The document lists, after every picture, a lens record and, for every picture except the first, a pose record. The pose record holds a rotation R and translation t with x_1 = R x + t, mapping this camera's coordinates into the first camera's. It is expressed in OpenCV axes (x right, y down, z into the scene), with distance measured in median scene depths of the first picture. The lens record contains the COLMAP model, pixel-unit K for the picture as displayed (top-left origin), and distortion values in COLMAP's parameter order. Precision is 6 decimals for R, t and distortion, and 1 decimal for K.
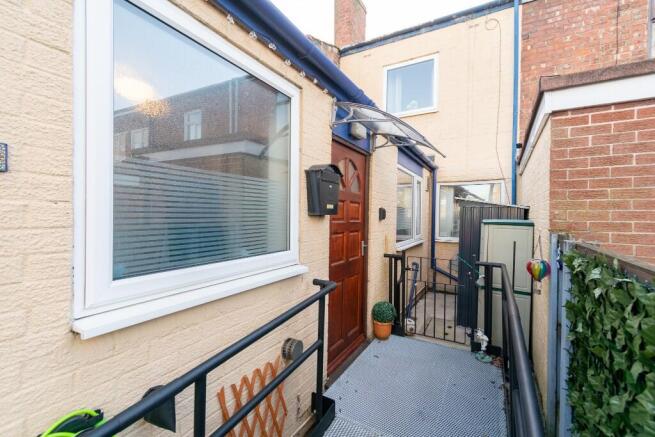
lens RADIAL K [[288.0, 0, 327.5], [0, 288.0, 218.5], [0, 0, 1]] dist [0.000598, 0.000746]
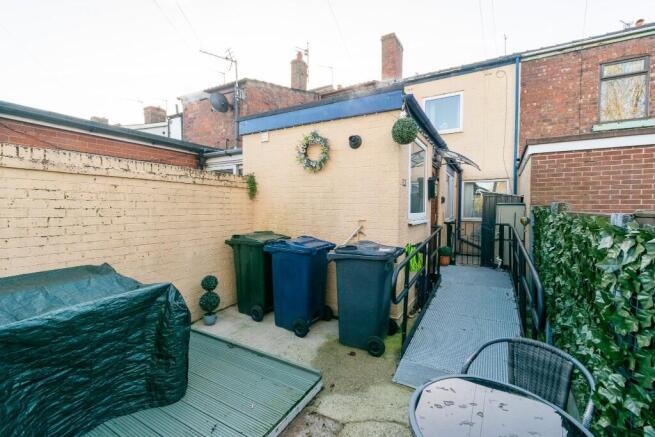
lens RADIAL K [[284.8, 0, 327.5], [0, 284.8, 218.5], [0, 0, 1]] dist [0.001619, -0.000084]
pose [[0.999926, -0.009270, -0.007816, -0.447164], [0.009441, 0.999712, 0.022081, 0.045353], [0.007609, -0.022153, 0.999726, -0.692217]]
